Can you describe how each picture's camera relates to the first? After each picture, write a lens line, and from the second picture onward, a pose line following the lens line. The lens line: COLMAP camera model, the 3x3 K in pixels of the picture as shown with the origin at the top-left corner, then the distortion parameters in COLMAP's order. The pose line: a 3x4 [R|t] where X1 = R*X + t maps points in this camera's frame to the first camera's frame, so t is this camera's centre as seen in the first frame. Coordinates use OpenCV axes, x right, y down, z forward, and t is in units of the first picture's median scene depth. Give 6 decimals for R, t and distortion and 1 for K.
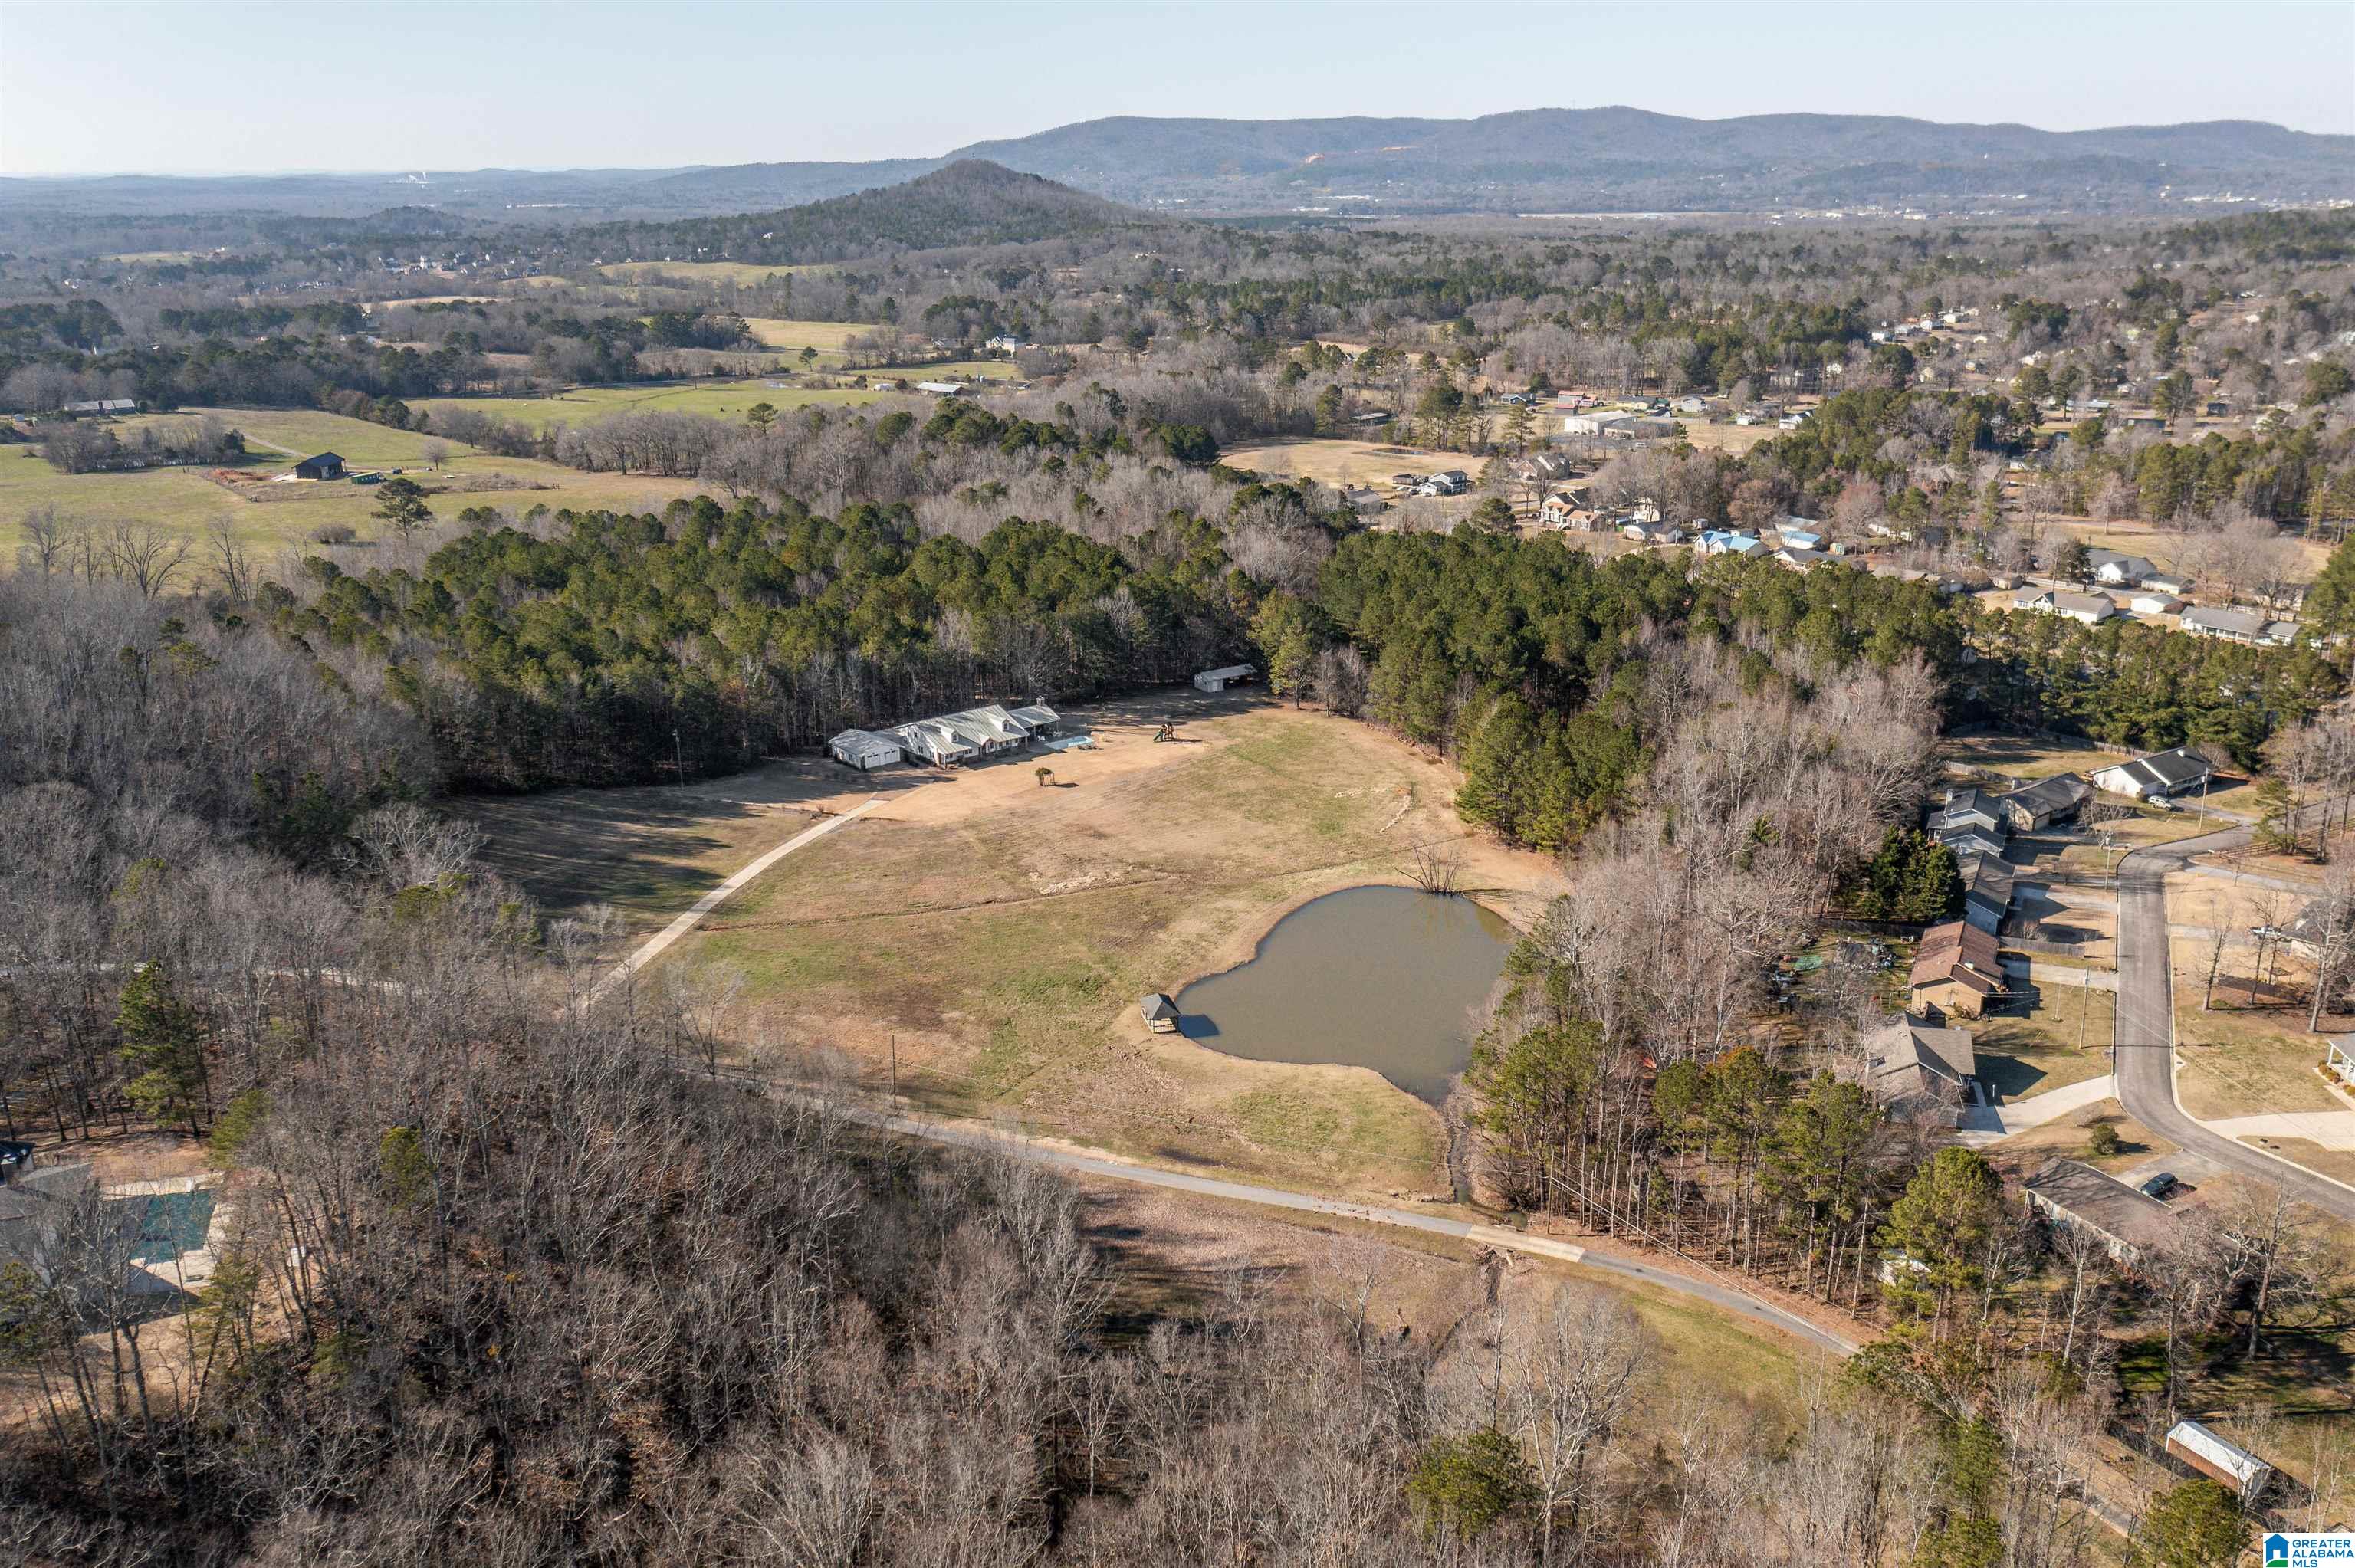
lens RADIAL K [[1827.3, 0, 1272.0], [0, 1827.3, 783.8], [0, 0, 1]] dist [-0.009131, -0.005294]
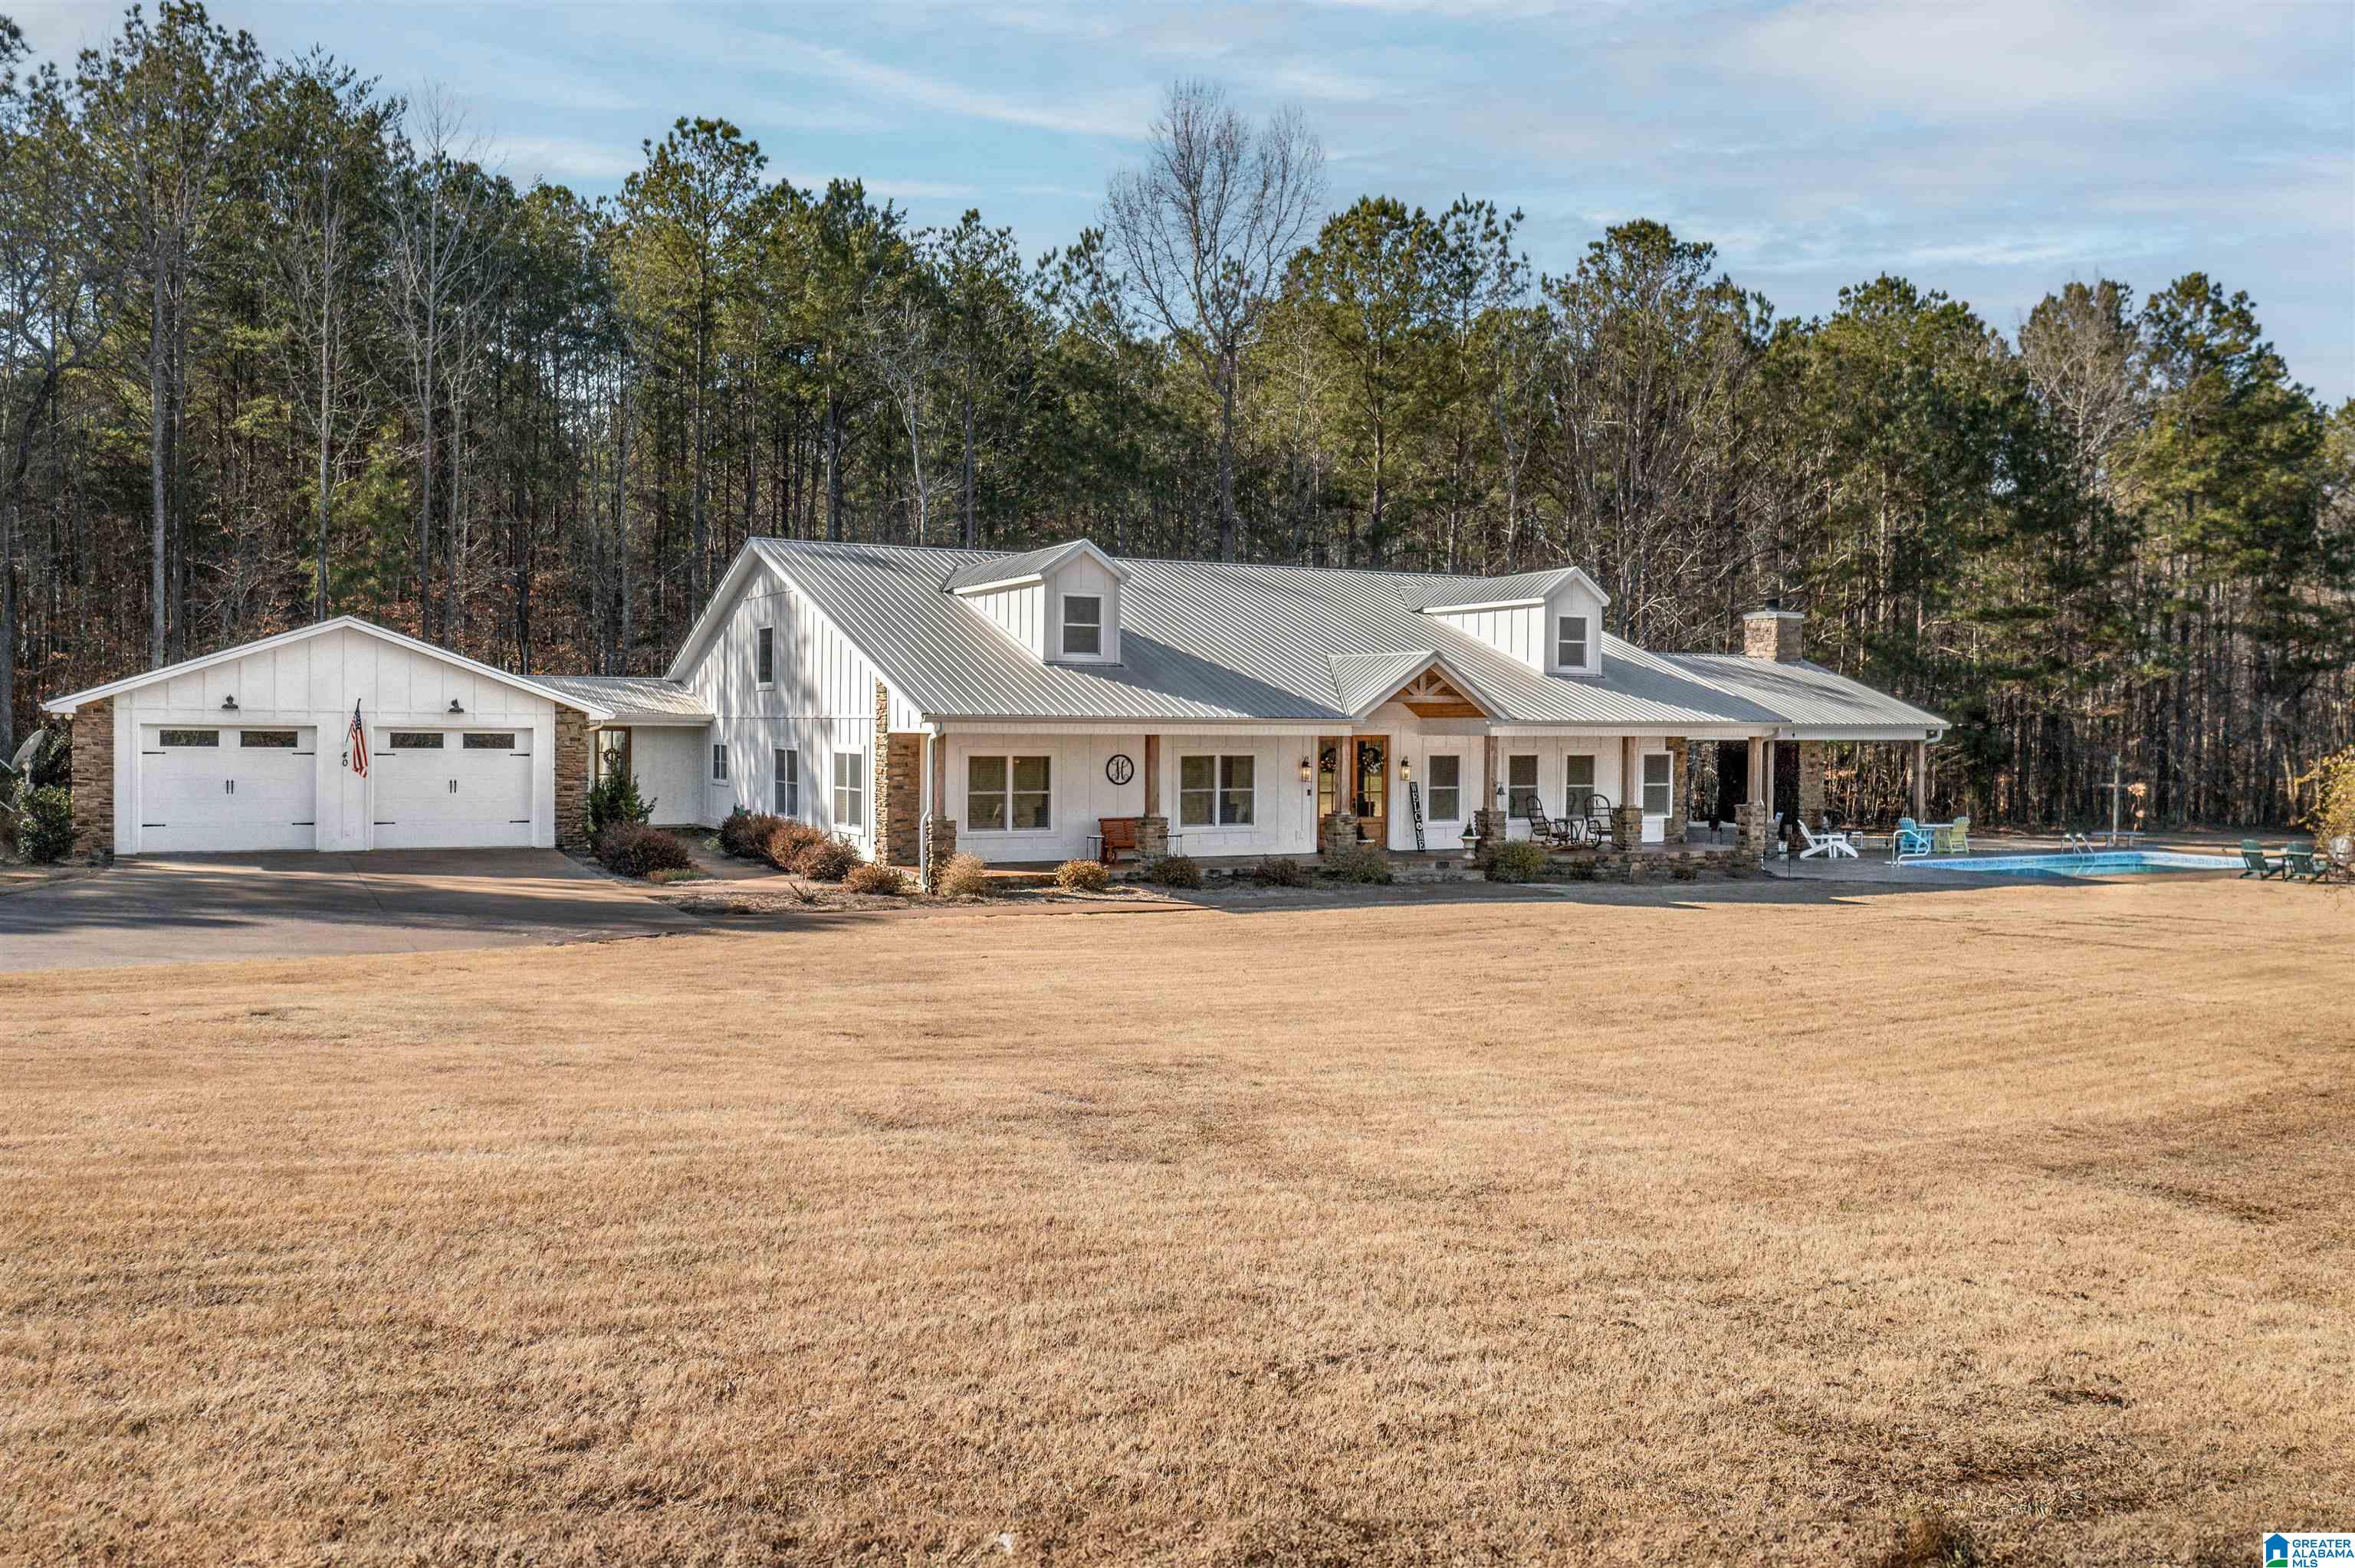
lens RADIAL K [[1898.0, 0, 1179.4], [0, 1898.0, 757.4], [0, 0, 1]] dist [-0.007010, -0.006325]
pose [[0.971688, 0.005029, -0.236215, -0.146625], [-0.075421, 0.954069, -0.289939, 0.011015], [0.223908, 0.299546, 0.927436, 0.922726]]
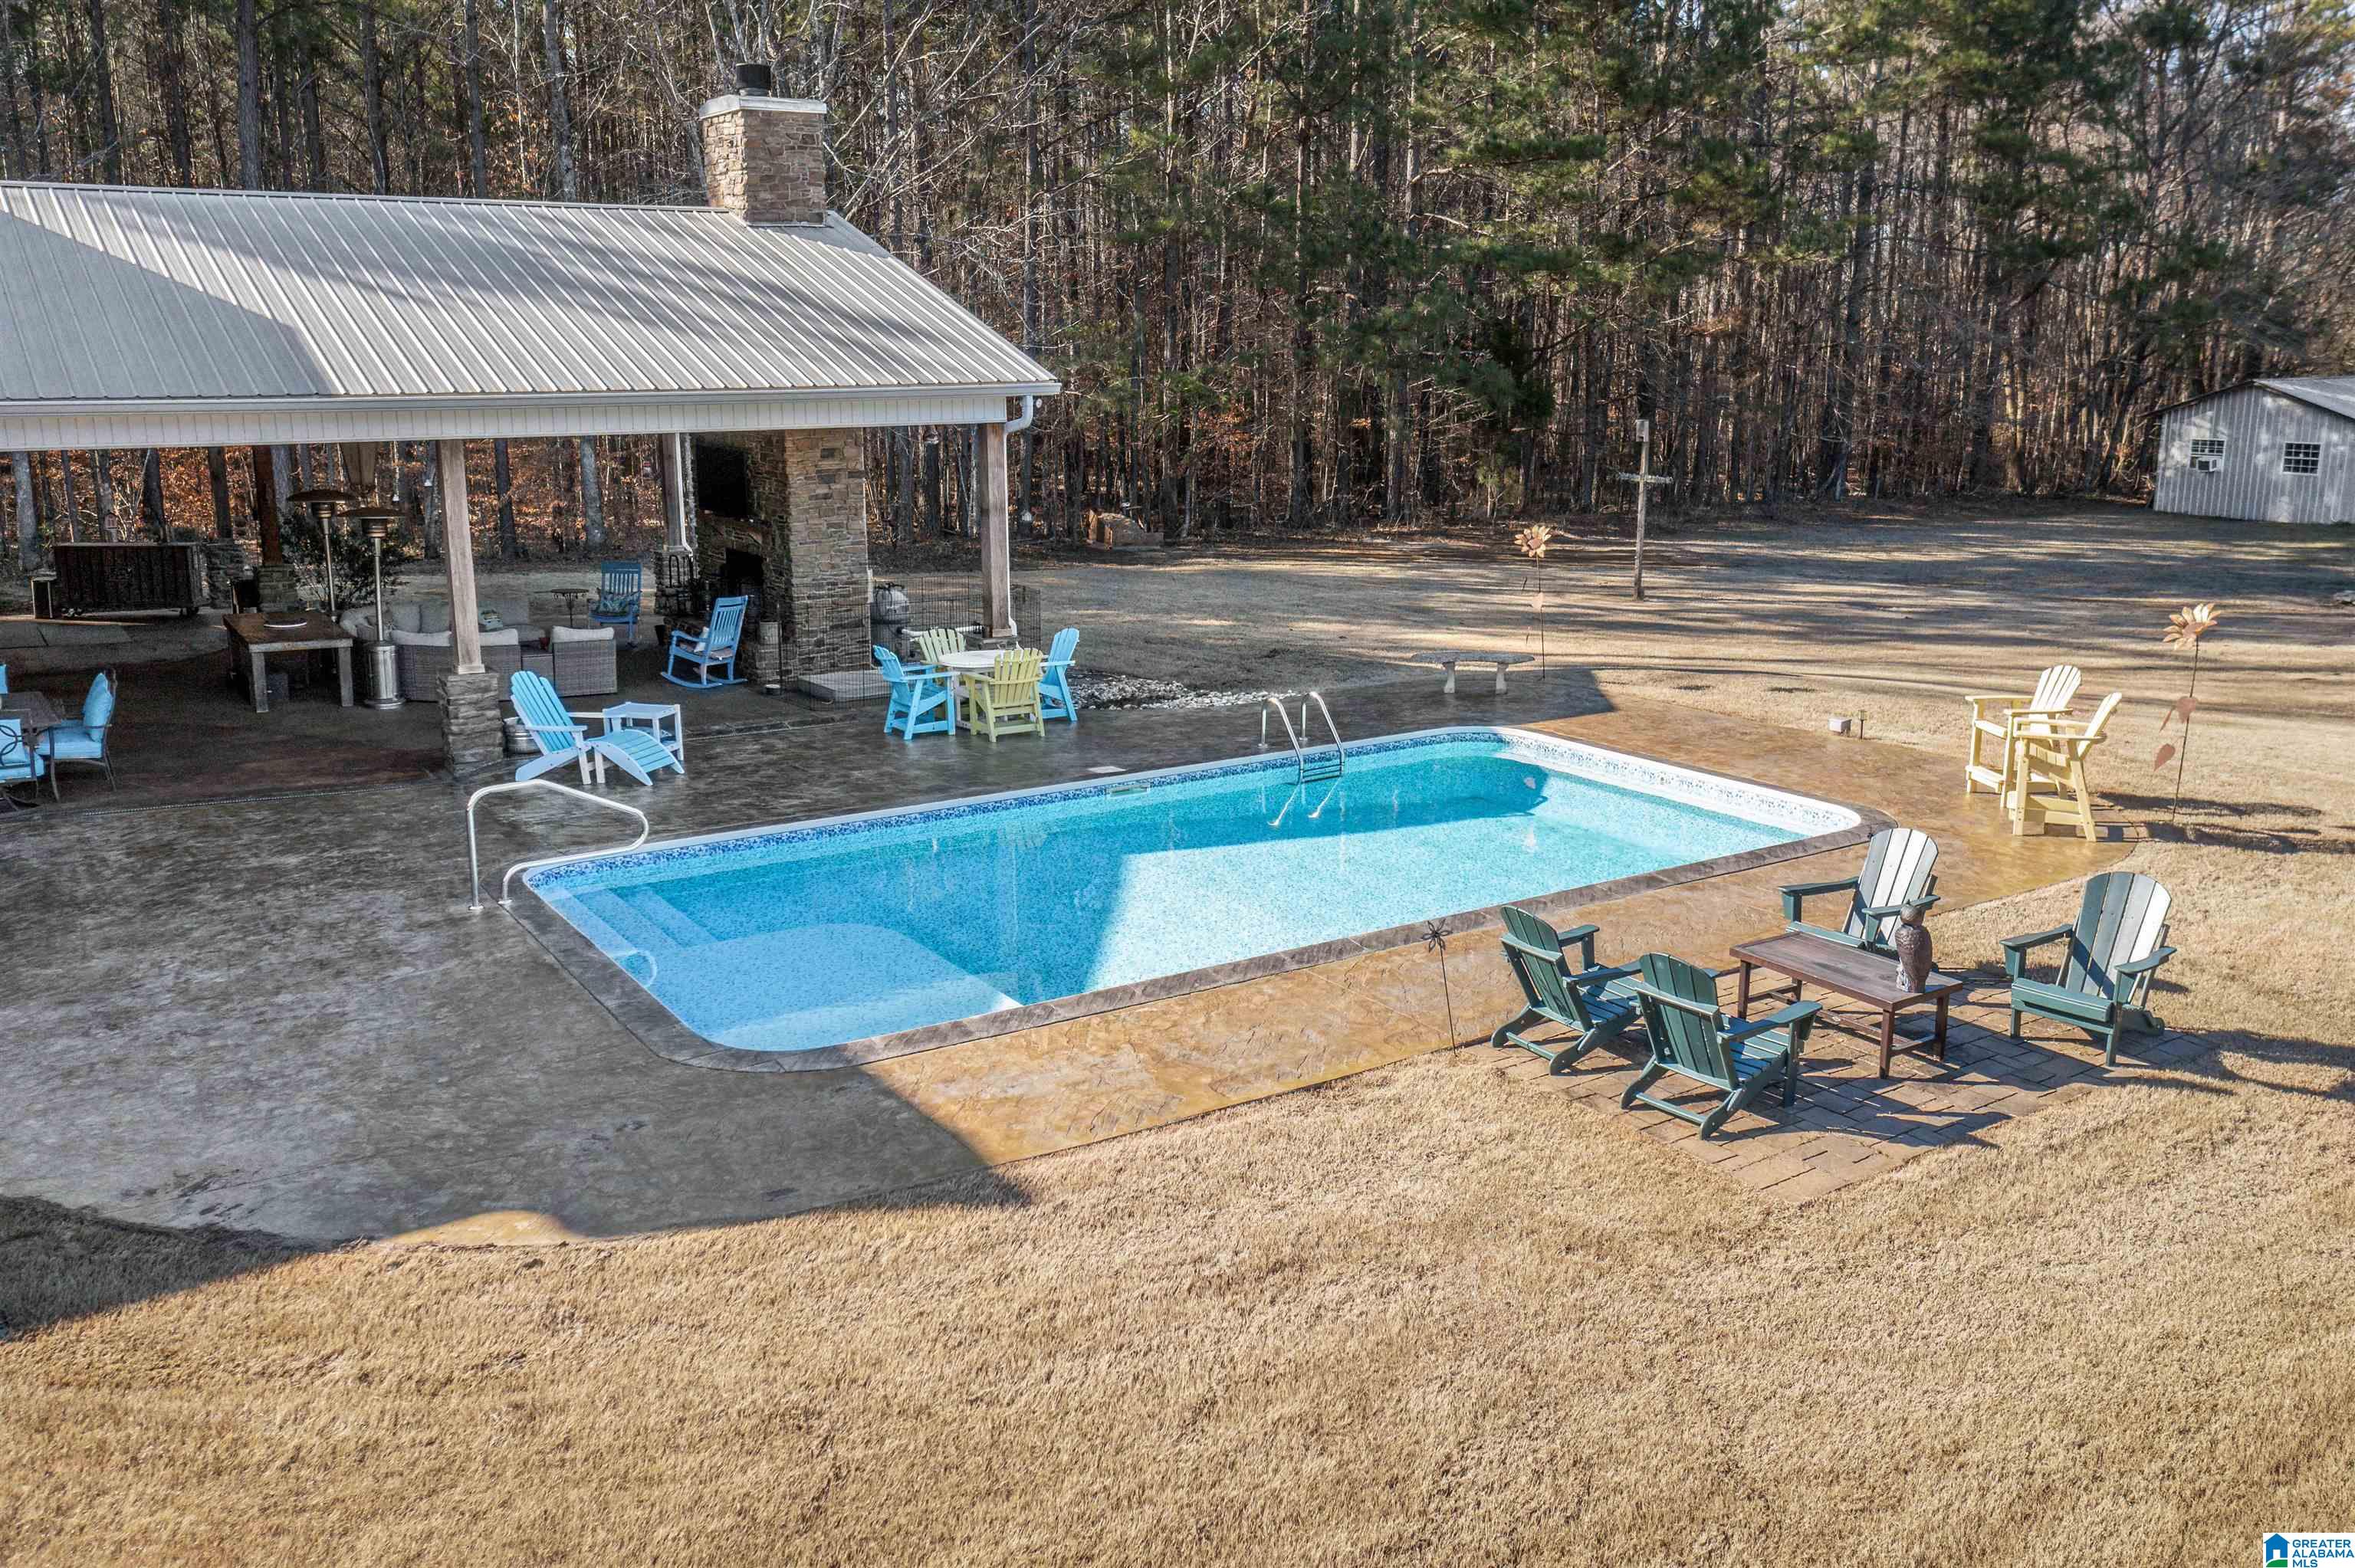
lens RADIAL K [[2013.9, 0, 1234.3], [0, 2013.9, 745.7], [0, 0, 1]] dist [-0.013729, -0.003470]
pose [[0.995000, 0.017887, -0.098265, -0.112480], [-0.029003, 0.993184, -0.112892, -0.020689], [0.095575, 0.115177, 0.988736, 1.012650]]
